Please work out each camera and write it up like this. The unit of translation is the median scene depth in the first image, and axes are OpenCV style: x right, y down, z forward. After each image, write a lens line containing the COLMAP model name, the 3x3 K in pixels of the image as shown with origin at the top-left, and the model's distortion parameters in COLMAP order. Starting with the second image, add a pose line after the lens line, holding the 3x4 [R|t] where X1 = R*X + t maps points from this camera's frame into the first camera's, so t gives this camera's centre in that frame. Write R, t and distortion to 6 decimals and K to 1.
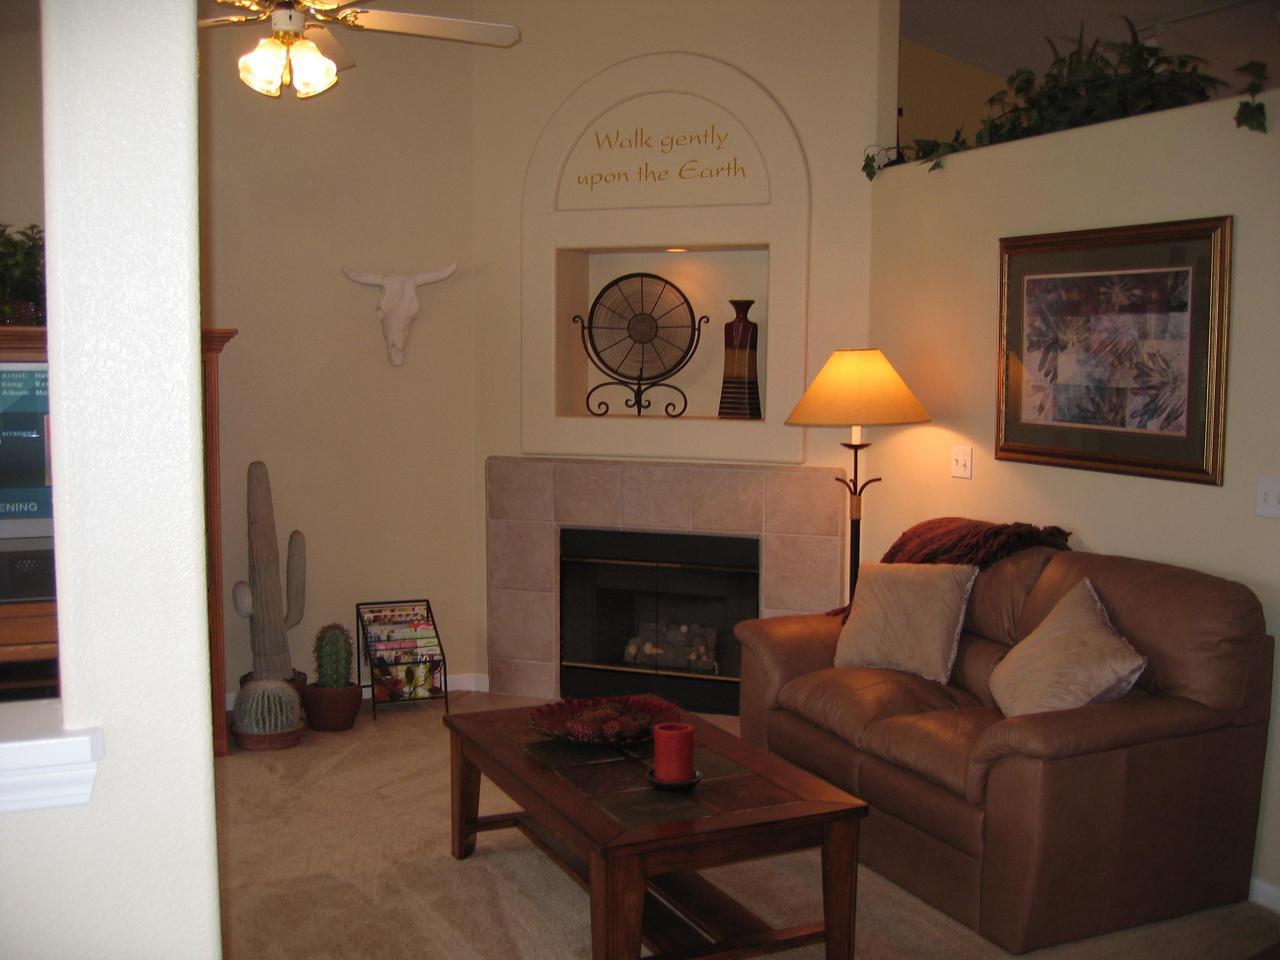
lens RADIAL K [[1339.2, 0, 640.6], [0, 1339.2, 483.3], [0, 0, 1]] dist [-0.083027, 0.000000]
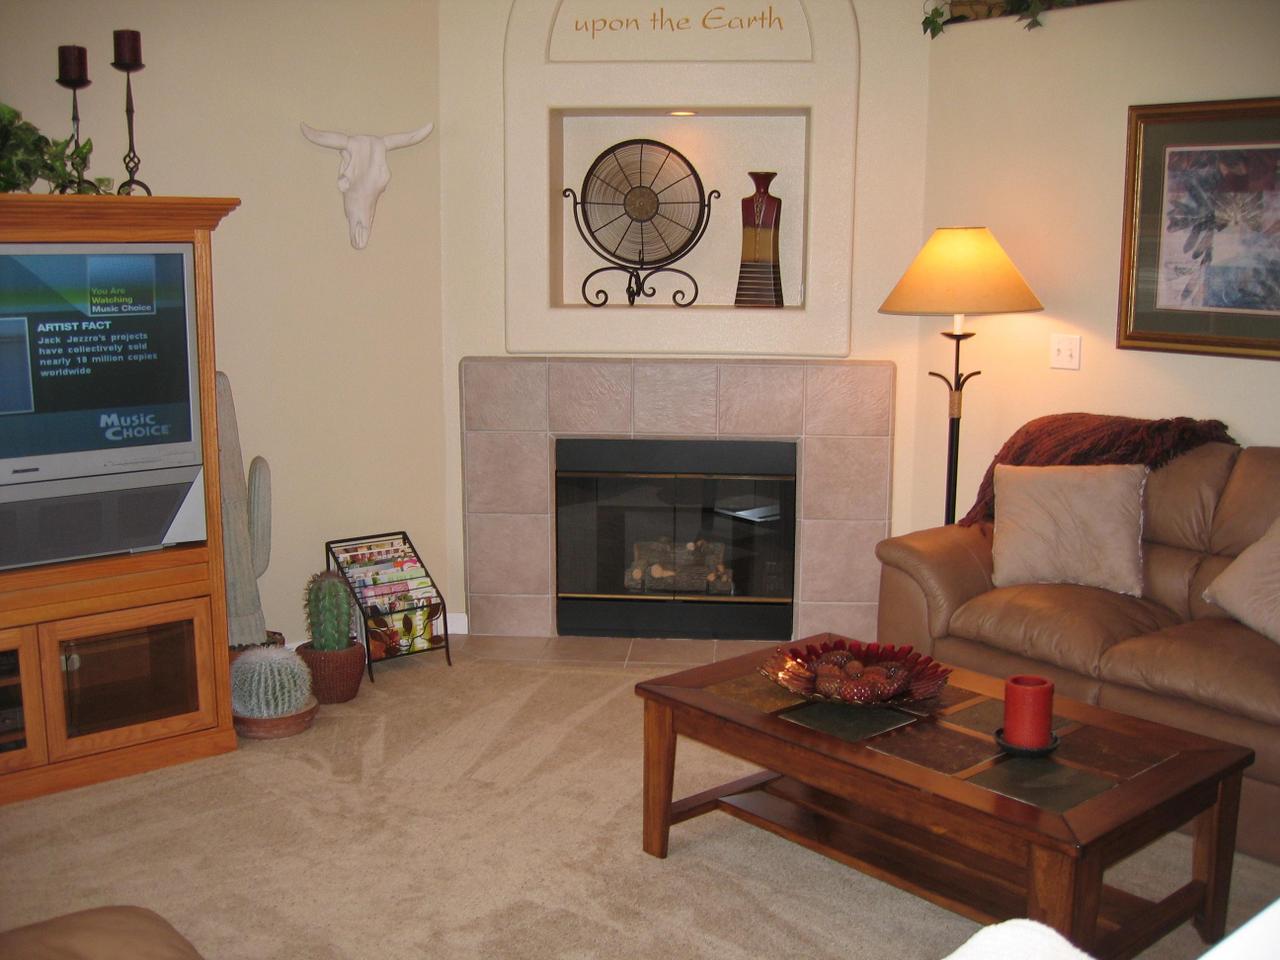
lens RADIAL K [[1339.2, 0, 639.7], [0, 1339.2, 475.8], [0, 0, 1]] dist [-0.083027, 0.000000]
pose [[0.961117, -0.049365, 0.271695, -0.258956], [0.028423, 0.996351, 0.080482, -0.011216], [-0.274676, -0.069630, 0.959012, 0.173088]]
